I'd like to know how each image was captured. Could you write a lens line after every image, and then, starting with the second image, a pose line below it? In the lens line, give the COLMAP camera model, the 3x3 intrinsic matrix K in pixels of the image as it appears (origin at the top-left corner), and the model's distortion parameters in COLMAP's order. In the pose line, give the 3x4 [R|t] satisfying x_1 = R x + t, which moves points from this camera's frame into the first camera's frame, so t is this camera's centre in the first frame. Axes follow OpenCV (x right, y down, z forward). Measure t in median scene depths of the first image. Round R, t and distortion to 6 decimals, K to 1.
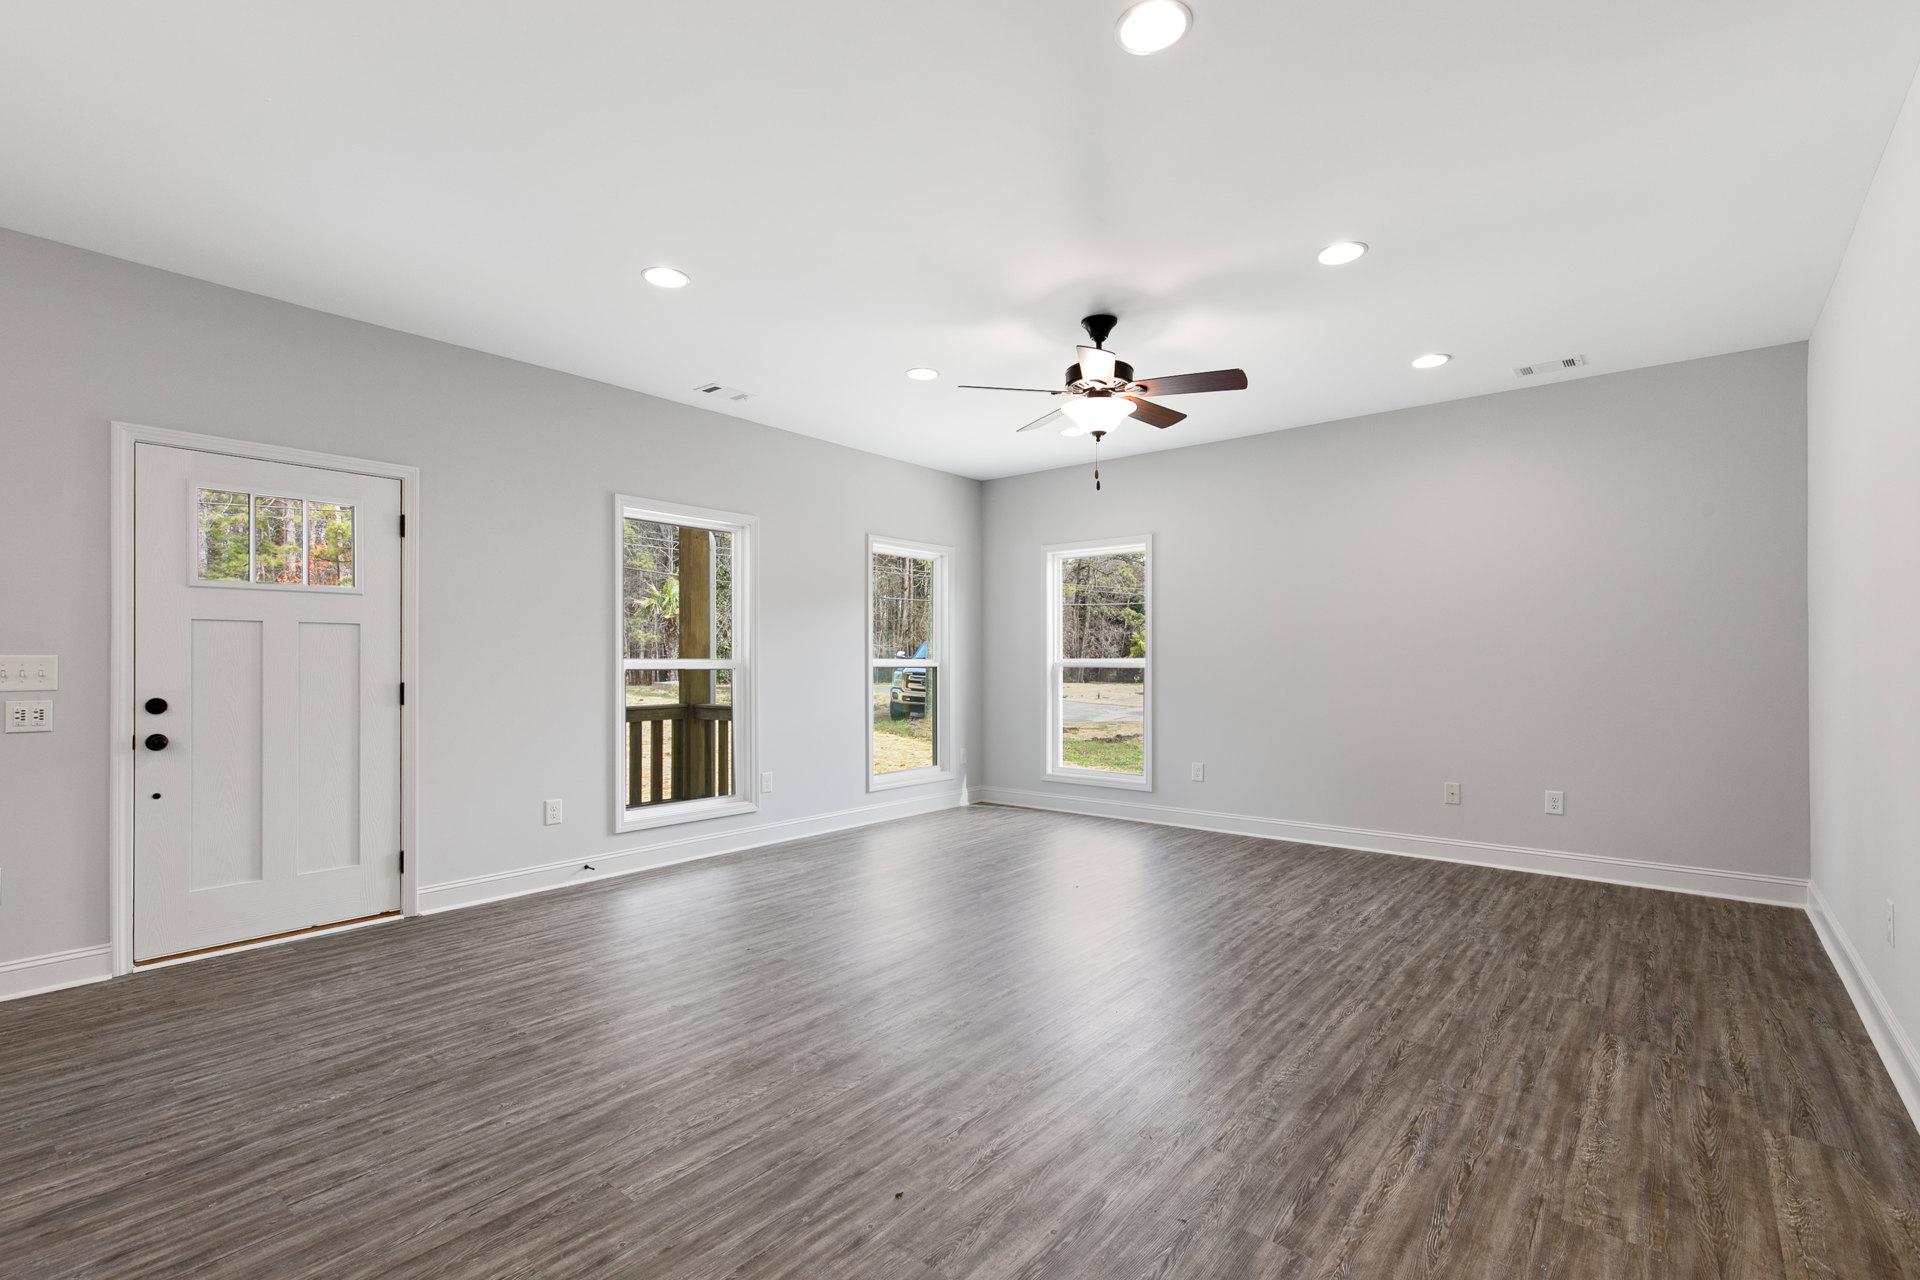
lens RADIAL K [[871.7, 0, 957.7], [0, 871.7, 671.0], [0, 0, 1]] dist [0.007522, -0.001613]
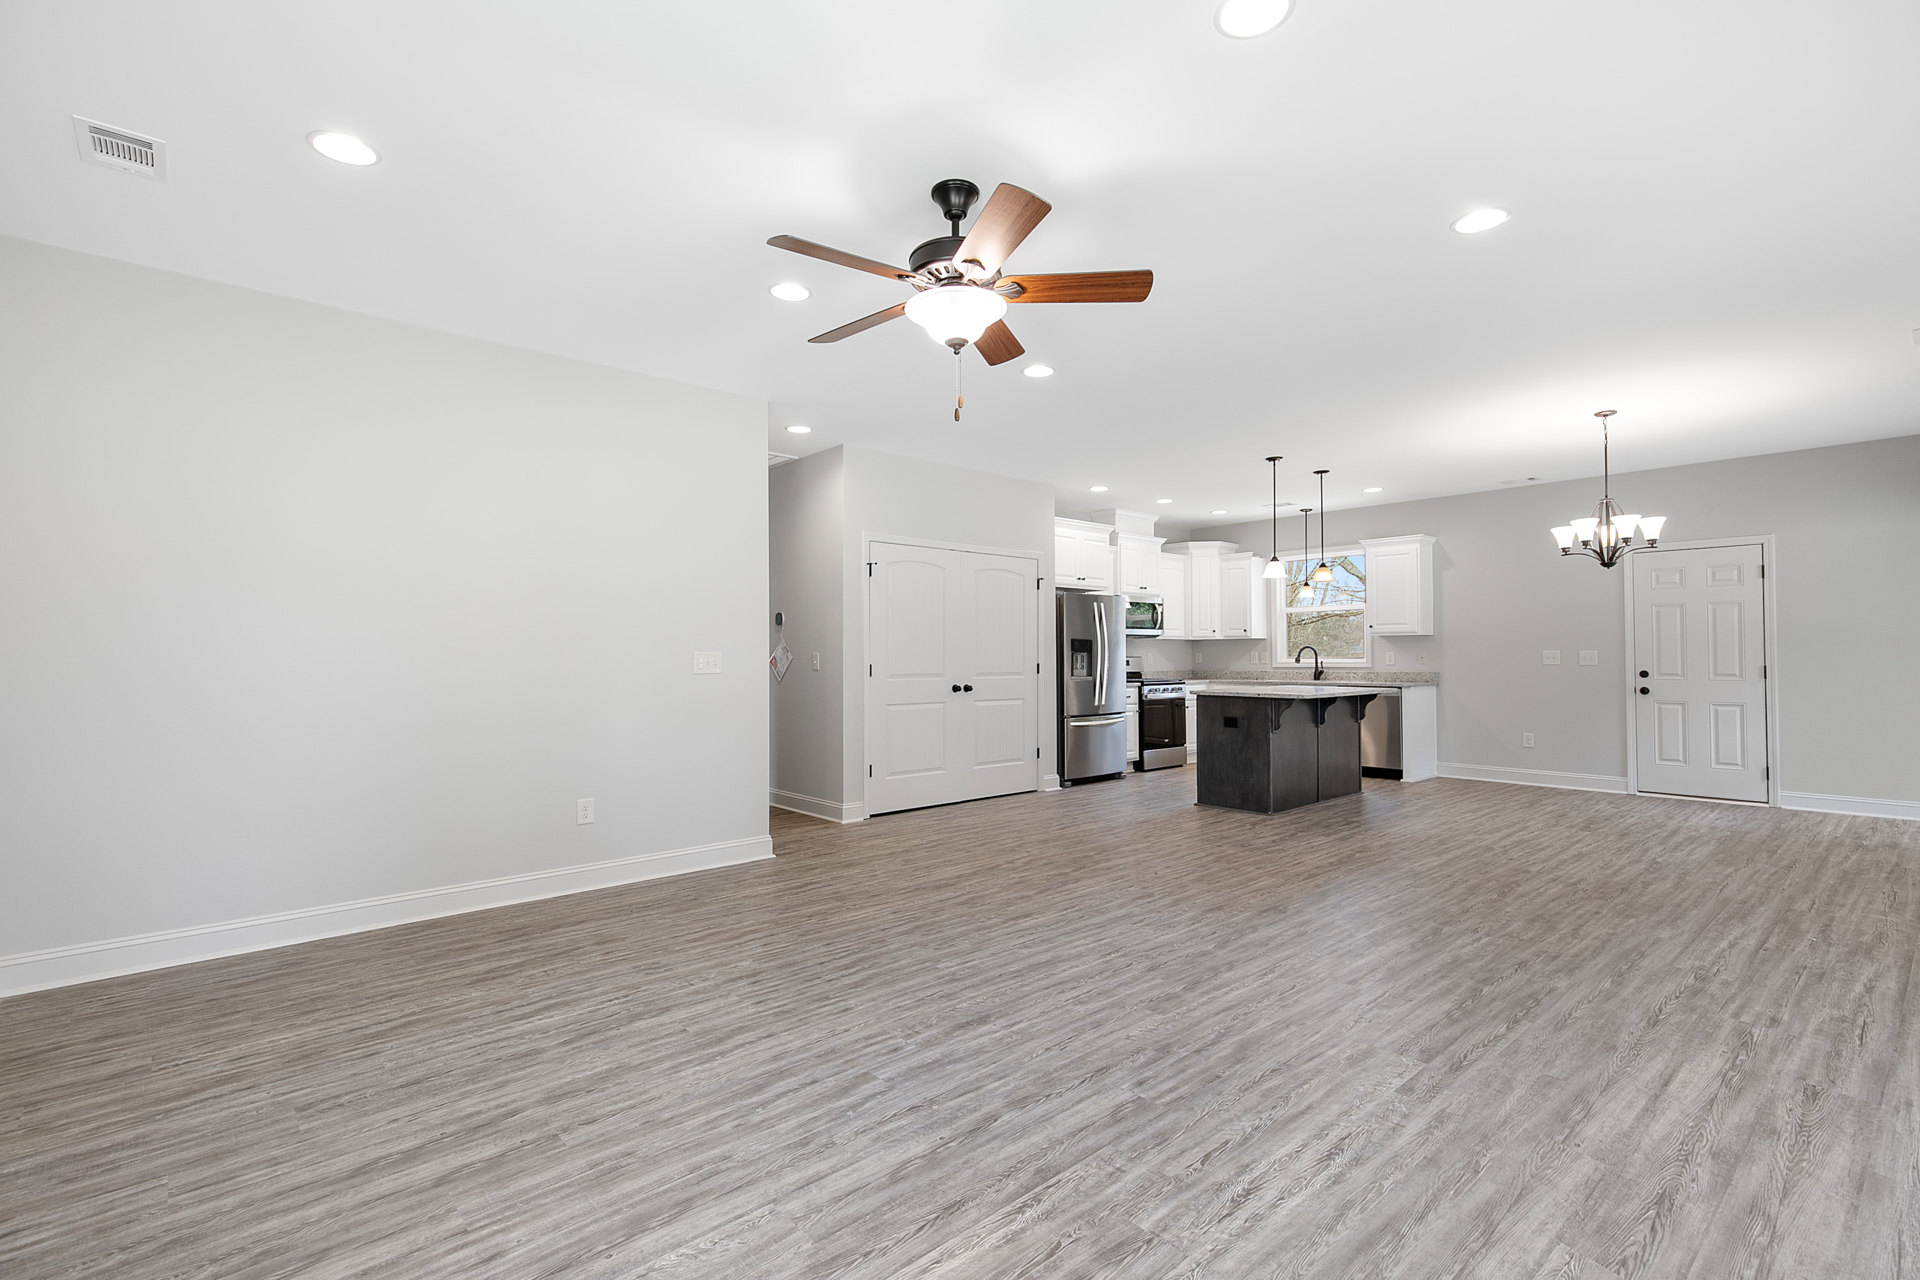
lens RADIAL K [[871.7, 0, 956.0], [0, 871.7, 642.3], [0, 0, 1]] dist [0.007522, -0.001613]
pose [[-0.988366, 0.008885, 0.151836, 0.059791], [0.007833, 0.999941, -0.007524, -0.019847], [-0.151893, -0.006247, -0.988377, 1.903896]]
